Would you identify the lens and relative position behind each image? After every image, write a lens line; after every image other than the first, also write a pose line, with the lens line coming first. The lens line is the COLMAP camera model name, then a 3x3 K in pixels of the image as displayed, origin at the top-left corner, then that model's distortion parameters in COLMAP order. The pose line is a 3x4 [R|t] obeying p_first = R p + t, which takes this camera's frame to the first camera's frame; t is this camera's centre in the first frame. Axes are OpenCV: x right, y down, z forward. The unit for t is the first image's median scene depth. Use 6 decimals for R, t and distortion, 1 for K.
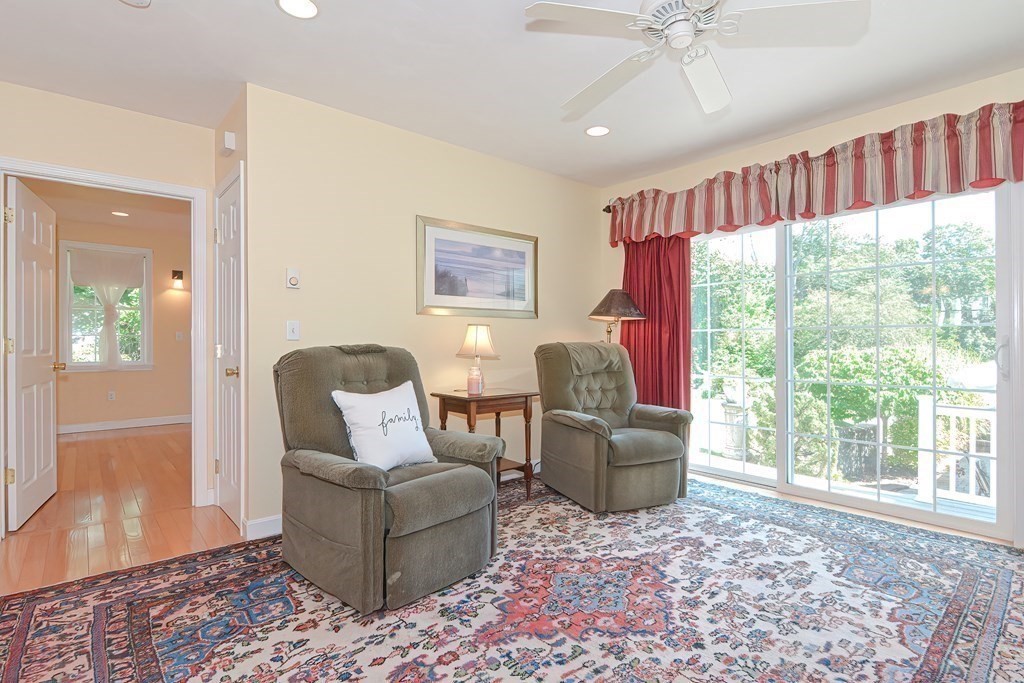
lens RADIAL K [[510.4, 0, 517.2], [0, 510.4, 339.1], [0, 0, 1]] dist [0.001044, -0.005379]
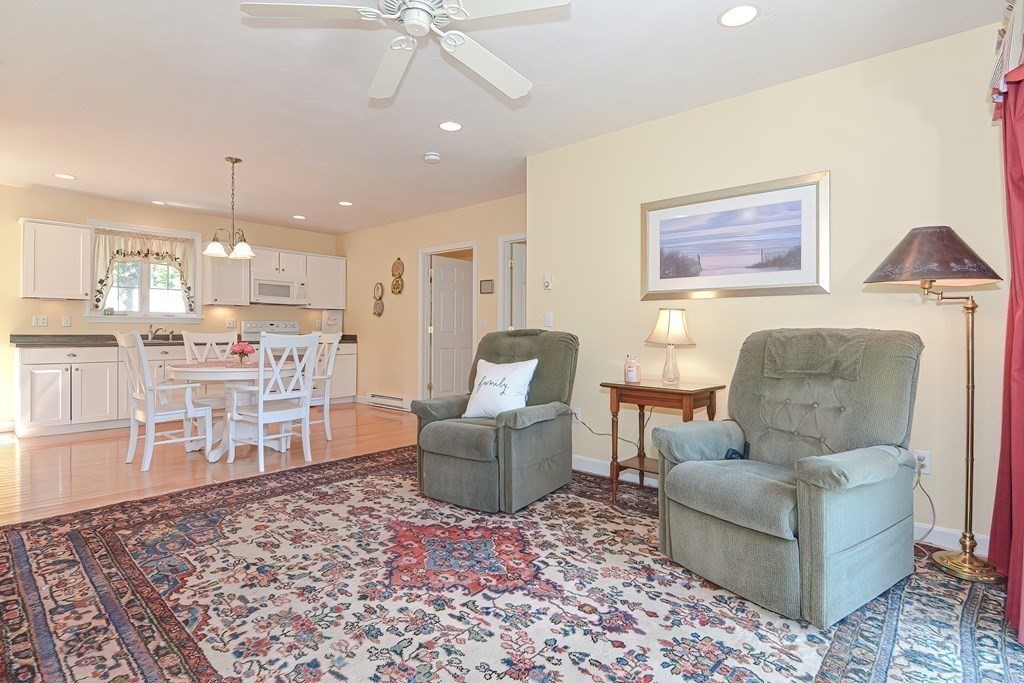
lens RADIAL K [[510.4, 0, 517.2], [0, 510.4, 339.1], [0, 0, 1]] dist [0.001044, -0.005379]
pose [[0.137345, 0.019638, -0.990329, 1.075000], [-0.001912, 0.999807, 0.019561, 0.011109], [0.990521, -0.000793, 0.137356, 0.848644]]
